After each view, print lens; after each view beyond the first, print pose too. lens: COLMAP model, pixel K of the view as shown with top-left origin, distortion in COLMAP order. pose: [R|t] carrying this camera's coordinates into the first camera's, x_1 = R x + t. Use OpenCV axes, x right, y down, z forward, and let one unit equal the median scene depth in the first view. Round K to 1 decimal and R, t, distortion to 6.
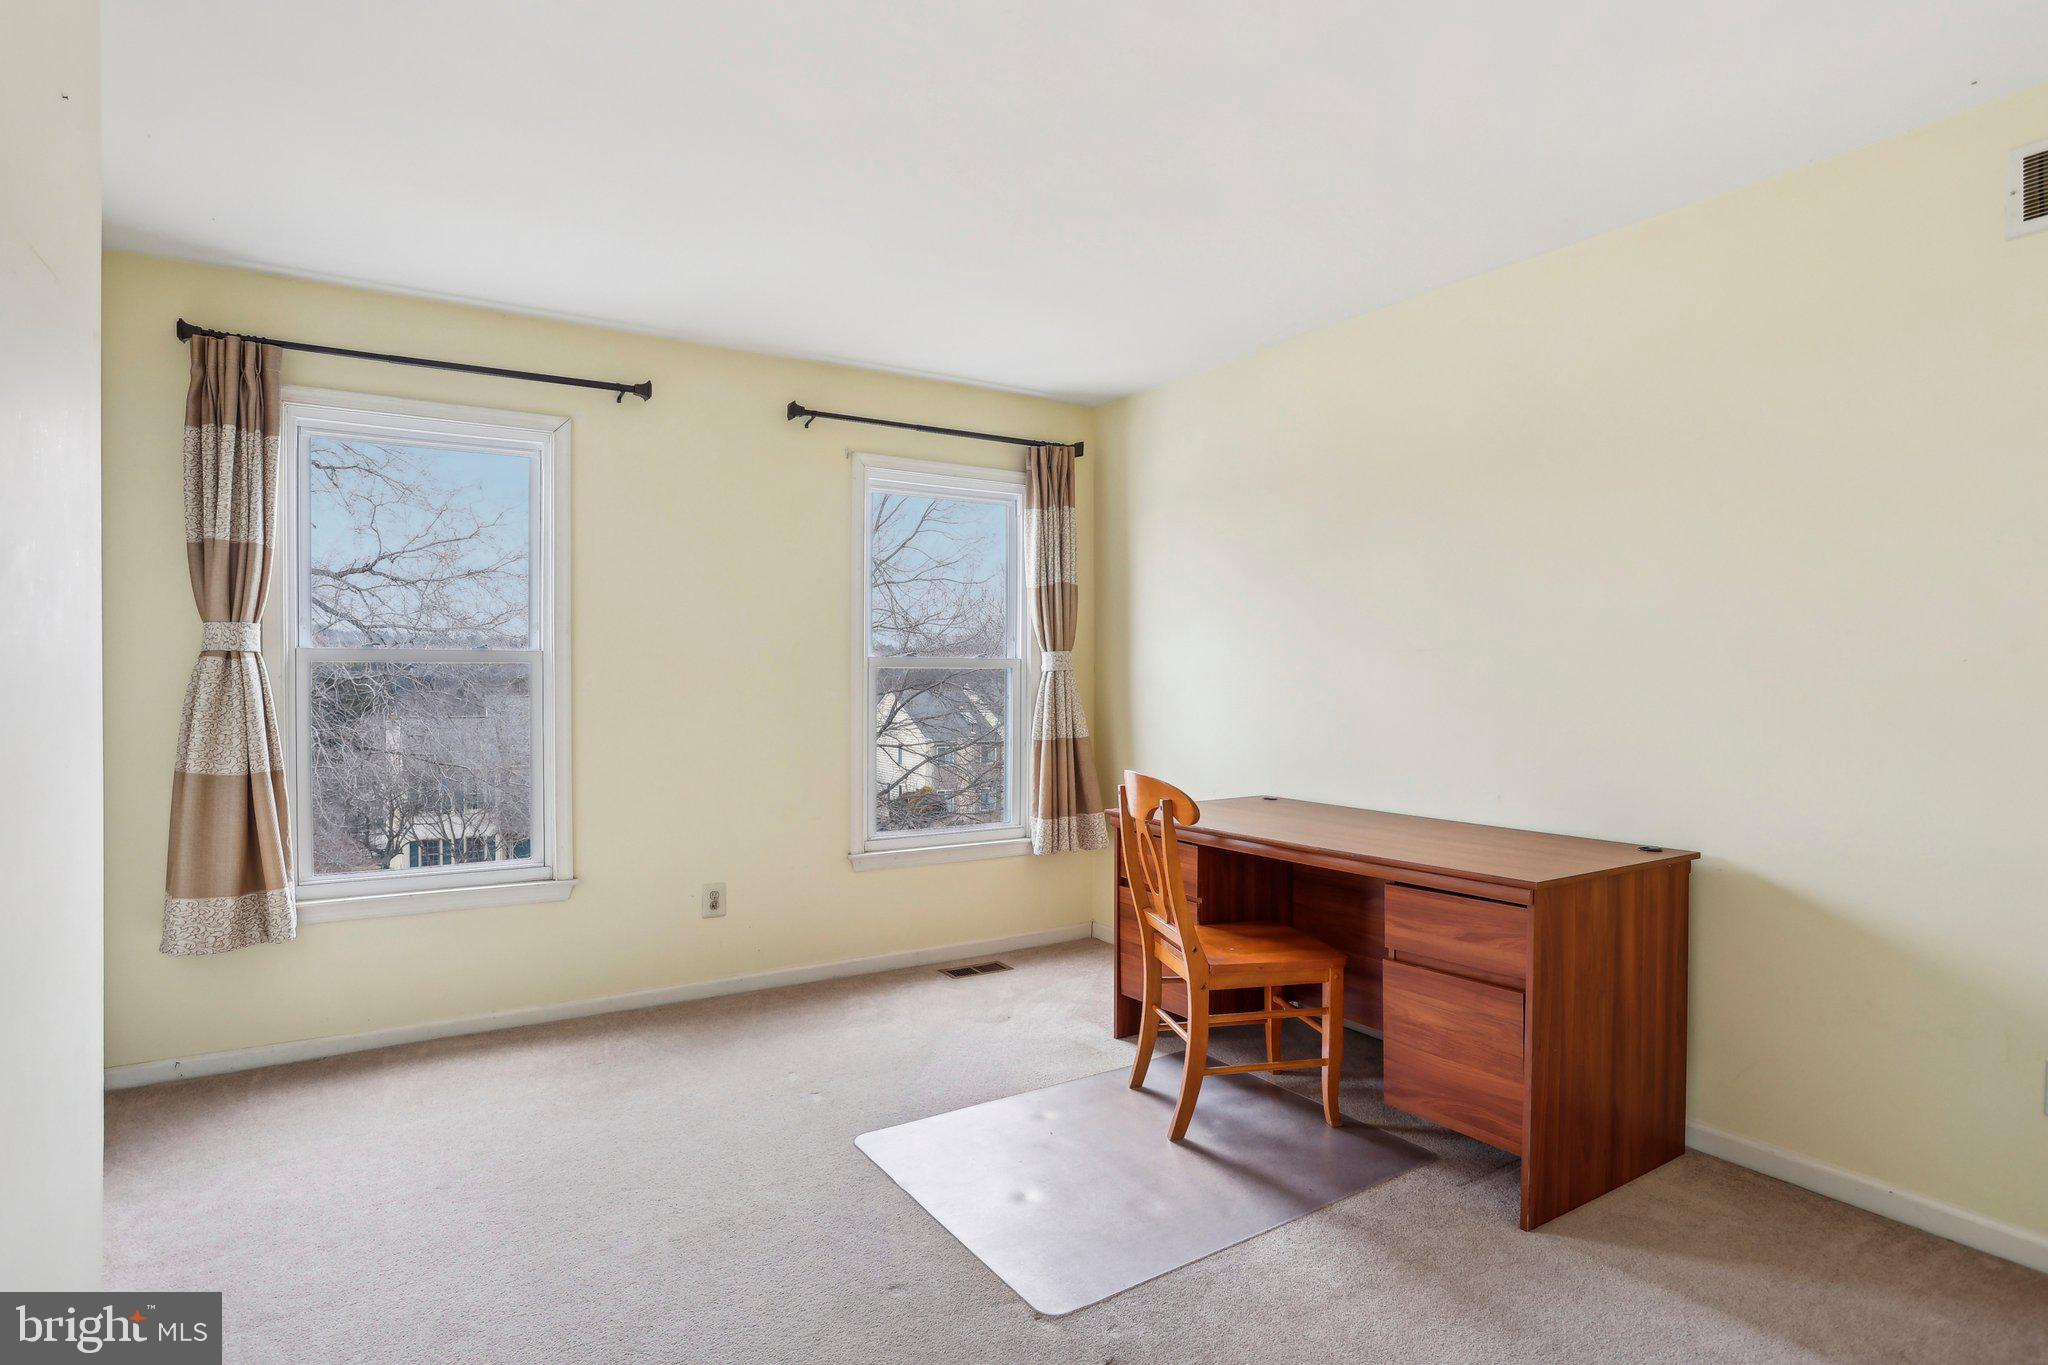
lens RADIAL K [[1028.8, 0, 1023.4], [0, 1028.8, 683.8], [0, 0, 1]] dist [-0.060161, 0.004391]
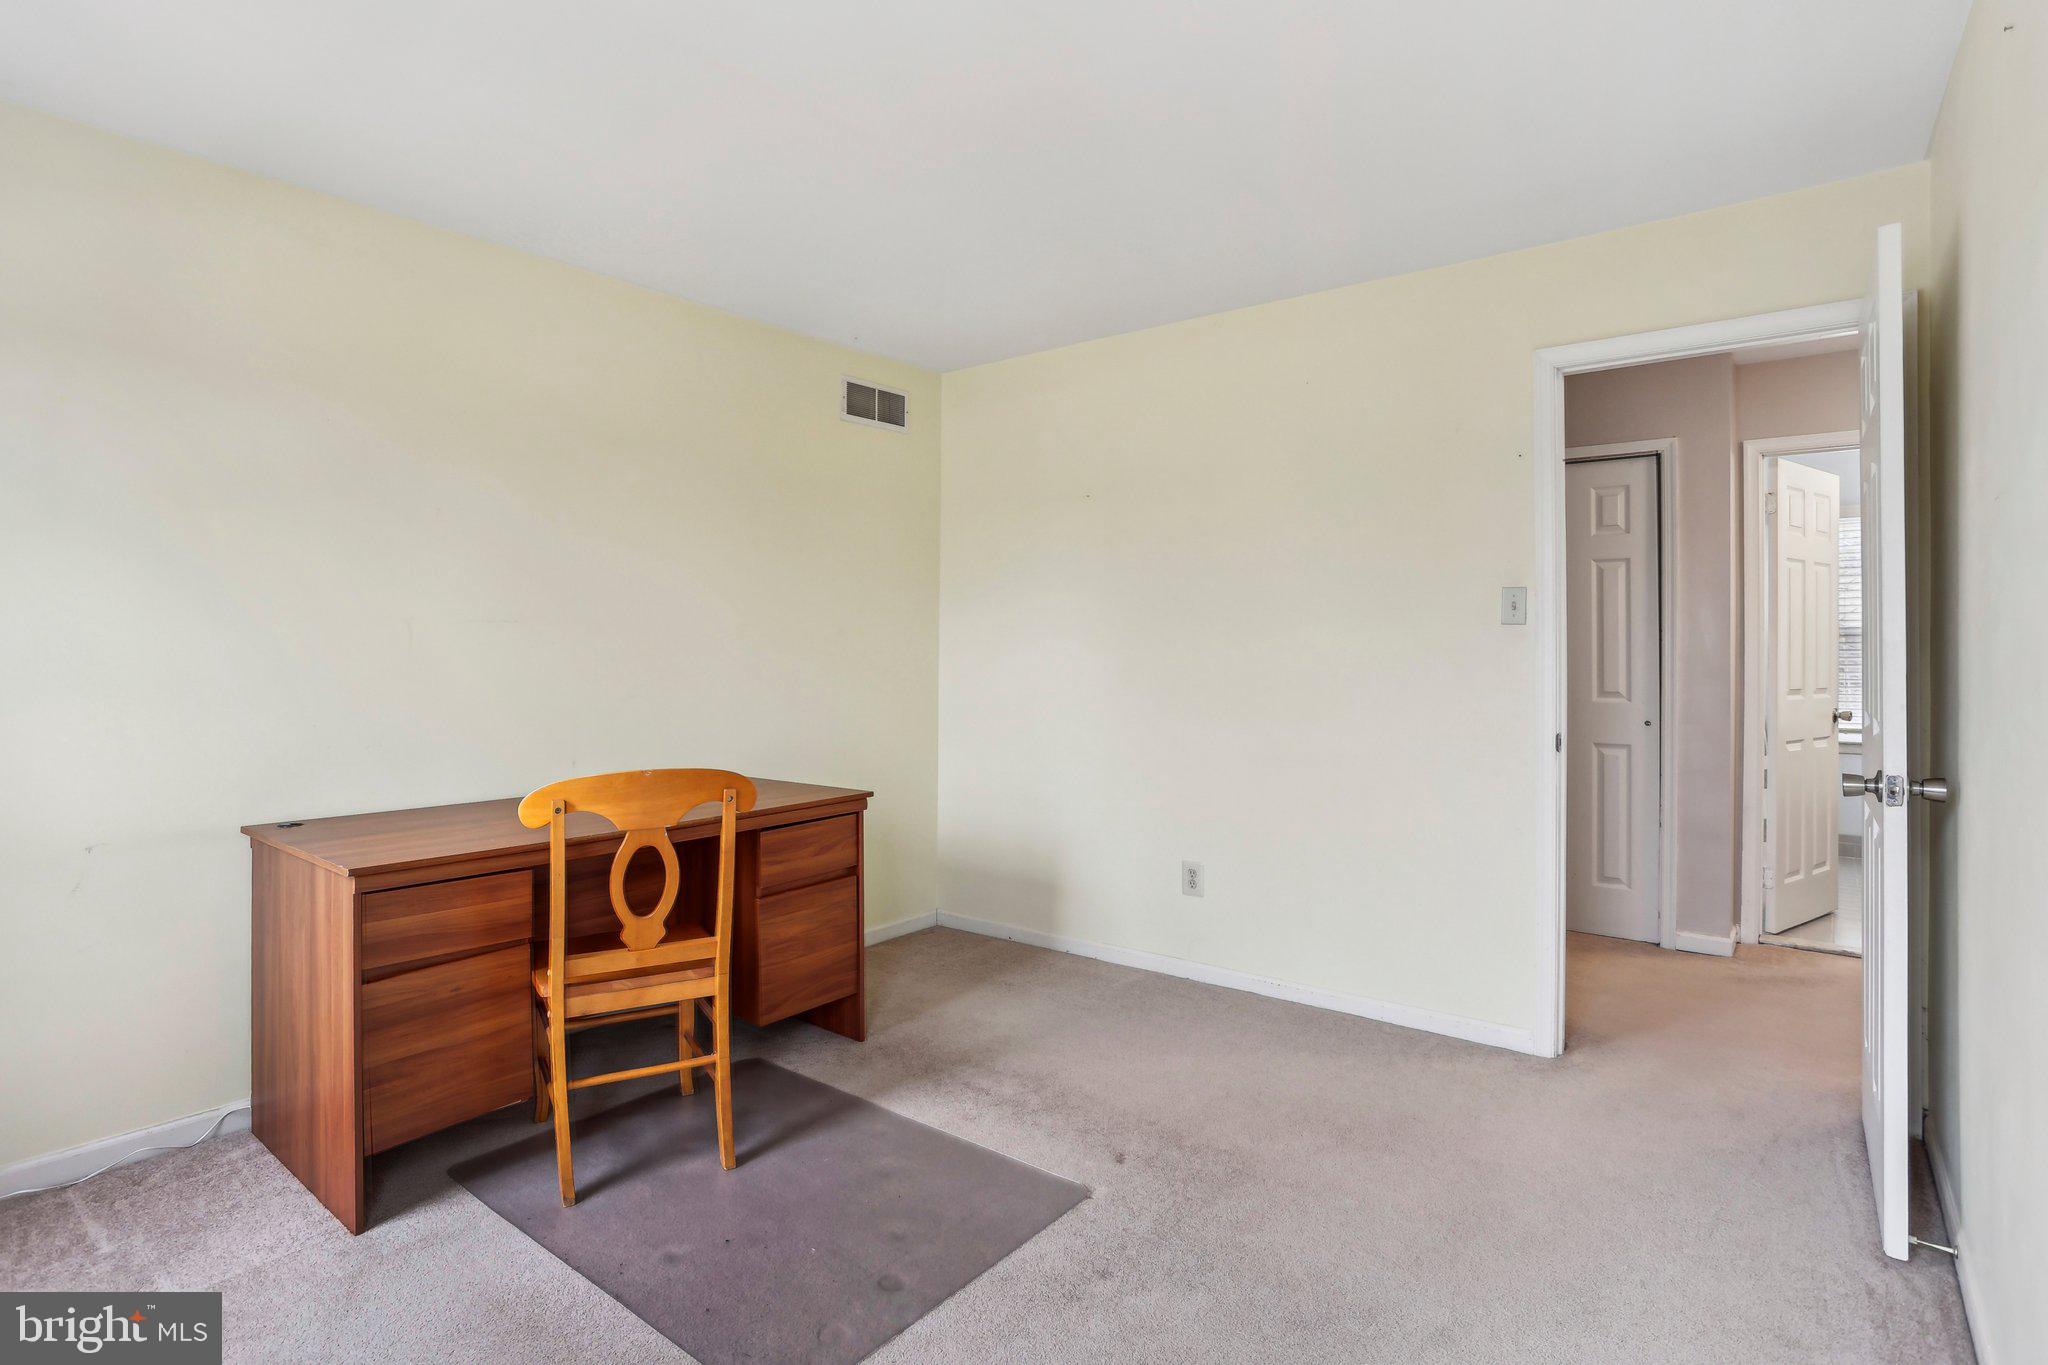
lens RADIAL K [[1028.8, 0, 1020.7], [0, 1028.8, 667.1], [0, 0, 1]] dist [-0.060161, 0.004391]
pose [[-0.356957, -0.009158, 0.934076, -0.835829], [-0.001778, 0.999957, 0.009124, 0.004747], [-0.934119, 0.001596, -0.356958, 1.187713]]
